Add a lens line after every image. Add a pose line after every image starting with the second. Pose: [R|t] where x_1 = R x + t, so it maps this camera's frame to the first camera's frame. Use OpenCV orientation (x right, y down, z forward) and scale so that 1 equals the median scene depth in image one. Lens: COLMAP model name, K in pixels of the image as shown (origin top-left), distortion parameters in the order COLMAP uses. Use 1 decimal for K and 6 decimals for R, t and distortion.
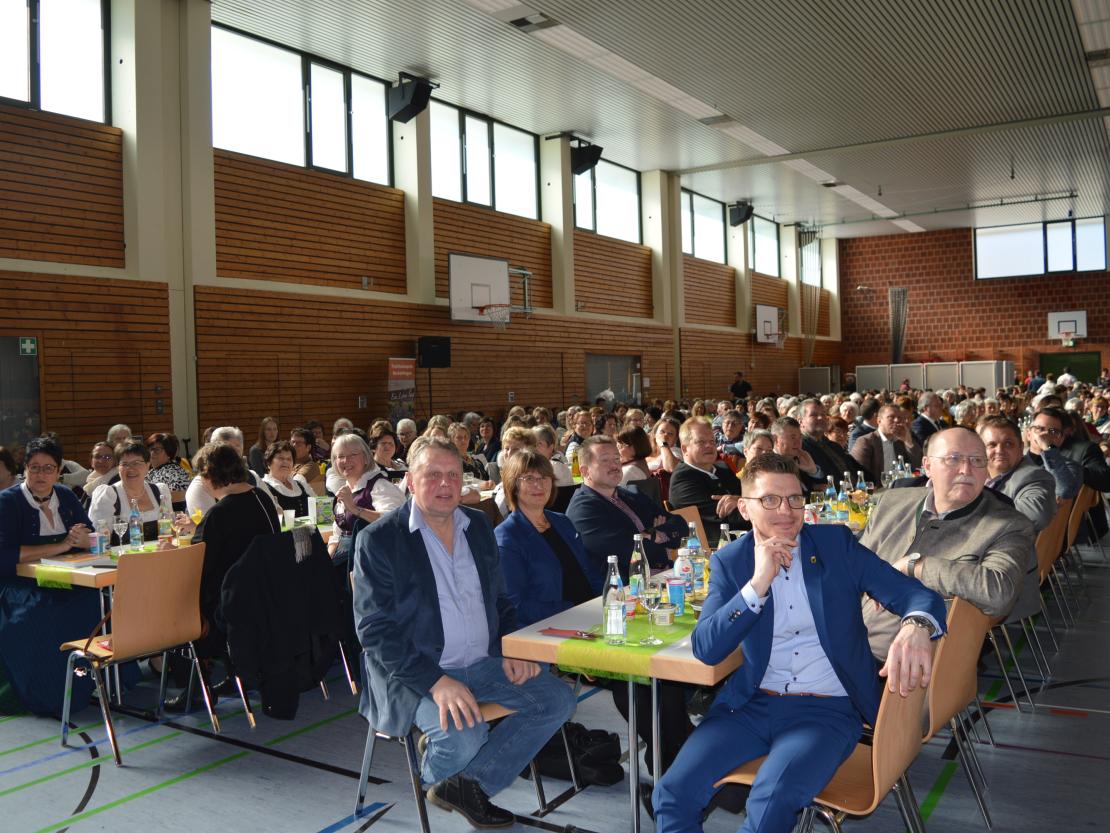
lens RADIAL K [[997.6, 0, 555.0], [0, 997.6, 416.5], [0, 0, 1]] dist [-0.095207, 0.014814]
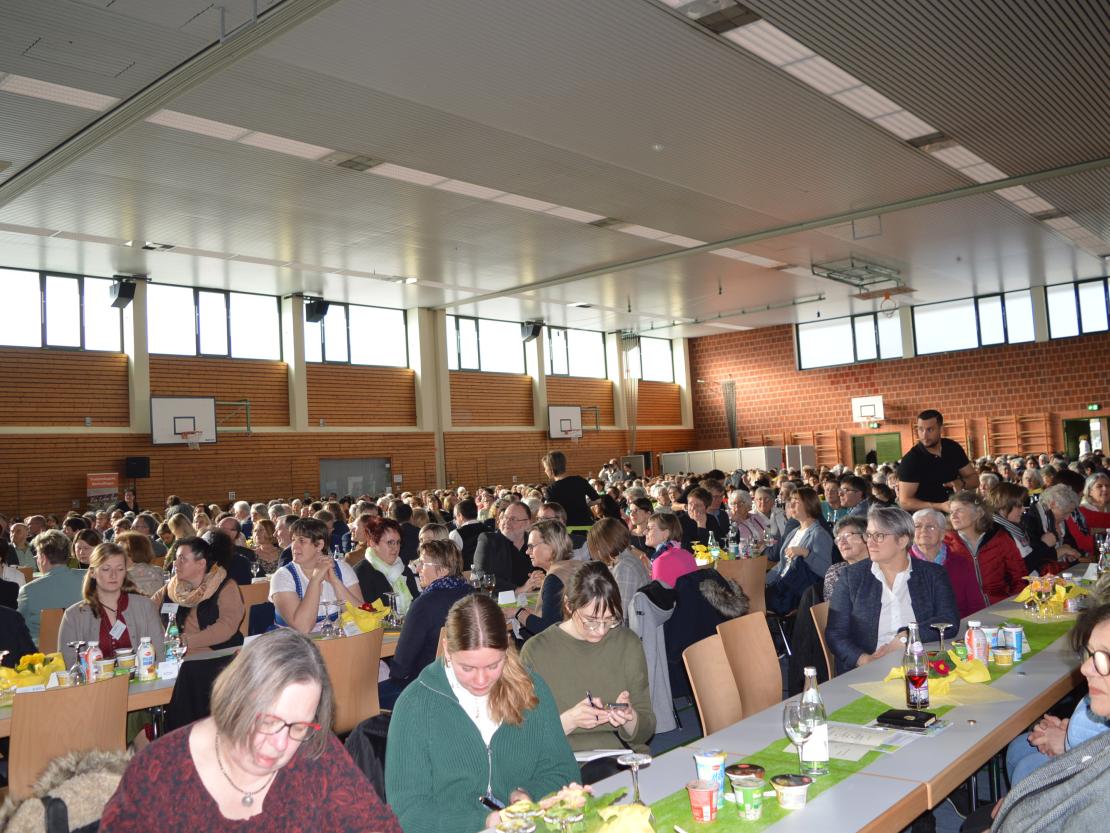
lens RADIAL K [[997.6, 0, 555.0], [0, 997.6, 416.5], [0, 0, 1]] dist [-0.095207, 0.014814]
pose [[0.988633, -0.034024, -0.146451, 0.338348], [0.022857, 0.996748, -0.077271, -0.007317], [0.148603, 0.073046, 0.986195, -0.153190]]
